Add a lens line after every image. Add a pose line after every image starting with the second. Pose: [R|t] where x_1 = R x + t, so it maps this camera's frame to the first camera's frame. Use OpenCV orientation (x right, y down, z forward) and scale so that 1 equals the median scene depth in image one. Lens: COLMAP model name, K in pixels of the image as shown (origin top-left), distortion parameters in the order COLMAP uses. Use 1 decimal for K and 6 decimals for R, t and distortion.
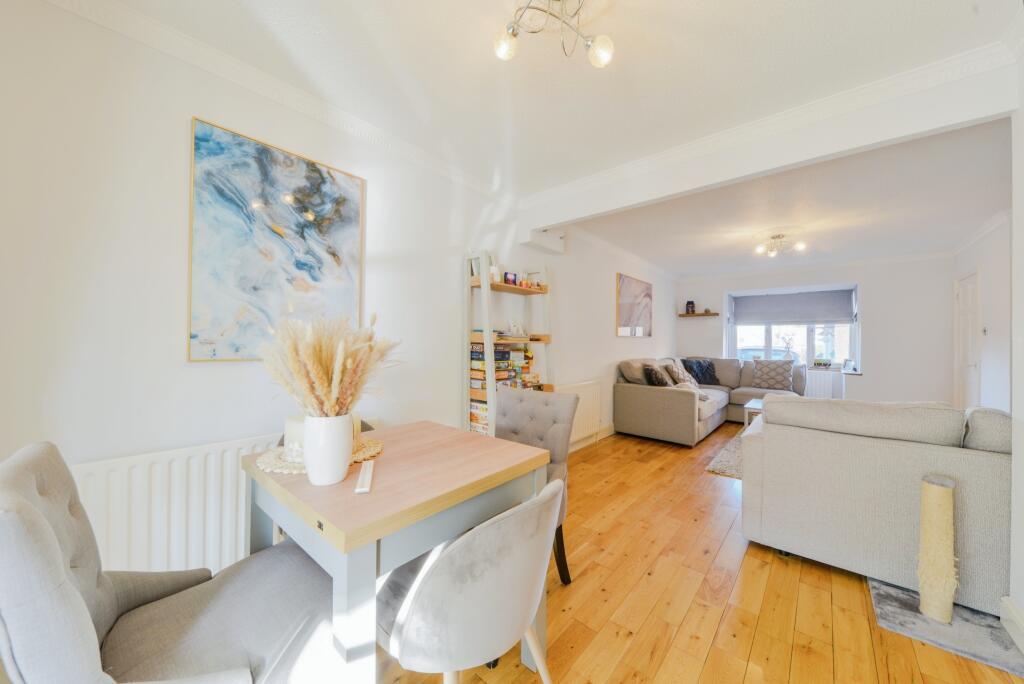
lens RADIAL K [[363.6, 0, 512.0], [0, 363.6, 342.0], [0, 0, 1]] dist [0.000533, 0.000006]
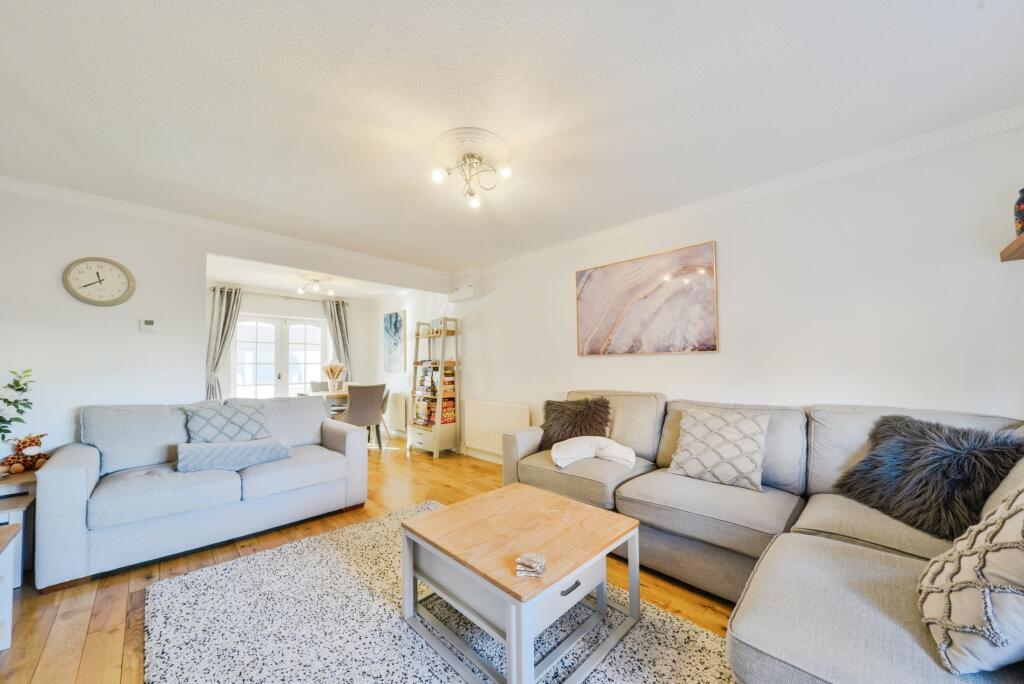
lens RADIAL K [[363.6, 0, 512.0], [0, 363.6, 342.0], [0, 0, 1]] dist [0.000533, 0.000006]
pose [[-0.076473, -0.068686, -0.994703, 2.633566], [0.009920, 0.997523, -0.069644, 0.016720], [0.997022, -0.015193, -0.075603, 2.278397]]
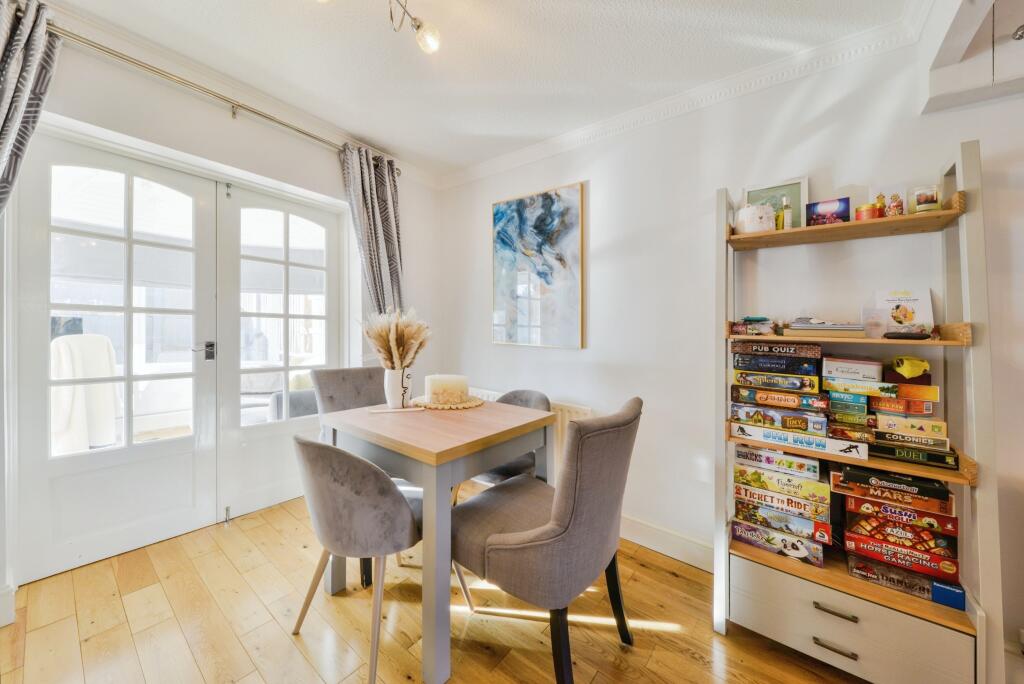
lens RADIAL K [[352.3, 0, 514.9], [0, 352.3, 331.0], [0, 0, 1]] dist [0.000311, 0.000003]
pose [[0.062266, -0.003194, -0.998054, 0.659535], [-0.023042, 0.999724, -0.004637, 0.000448], [0.997794, 0.023286, 0.062176, 0.804516]]
